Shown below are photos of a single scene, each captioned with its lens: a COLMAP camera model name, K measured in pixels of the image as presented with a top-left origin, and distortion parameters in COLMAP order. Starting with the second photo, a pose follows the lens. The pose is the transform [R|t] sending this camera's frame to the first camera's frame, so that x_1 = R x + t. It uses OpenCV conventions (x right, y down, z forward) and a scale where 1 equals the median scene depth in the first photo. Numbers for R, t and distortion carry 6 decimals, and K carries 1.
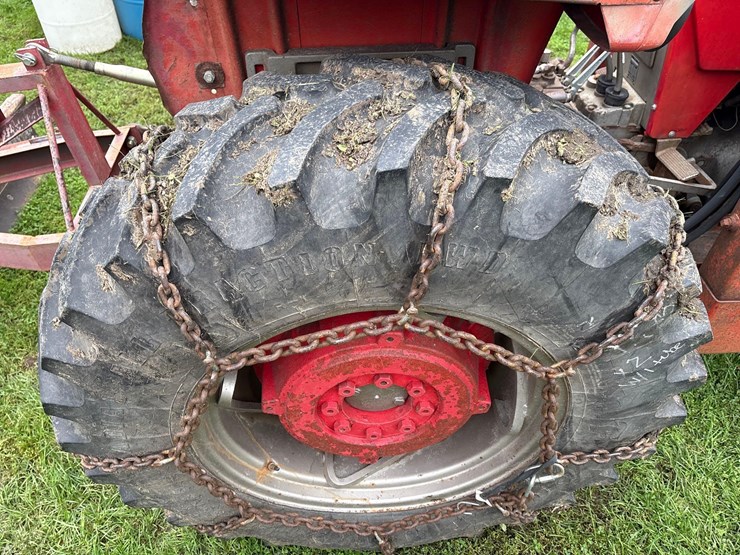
lens RADIAL K [[572.5, 0, 370.0], [0, 572.5, 277.5], [0, 0, 1]] dist [0.037515, -0.050722]
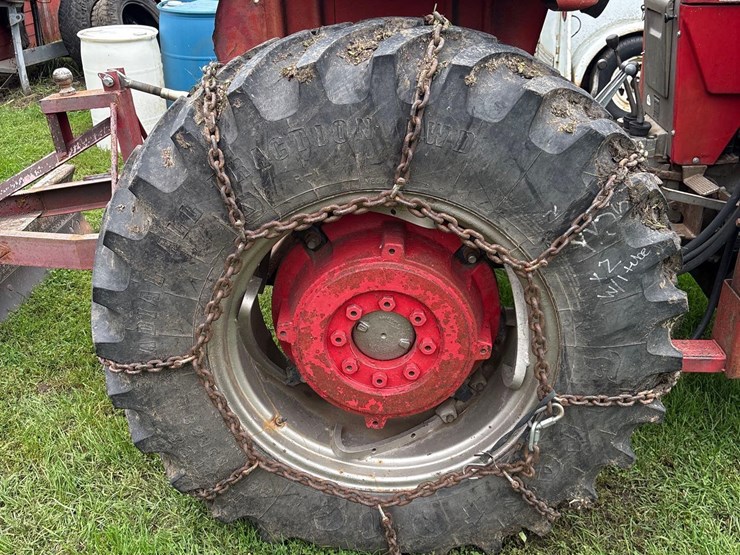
lens RADIAL K [[748.9, 0, 370.0], [0, 748.9, 277.5], [0, 0, 1]] dist [0.089760, -0.174363]
pose [[0.994397, 0.033822, -0.100155, 0.179955], [-0.062423, 0.952486, -0.298118, 0.763010], [0.085314, 0.302700, 0.949260, -0.515053]]
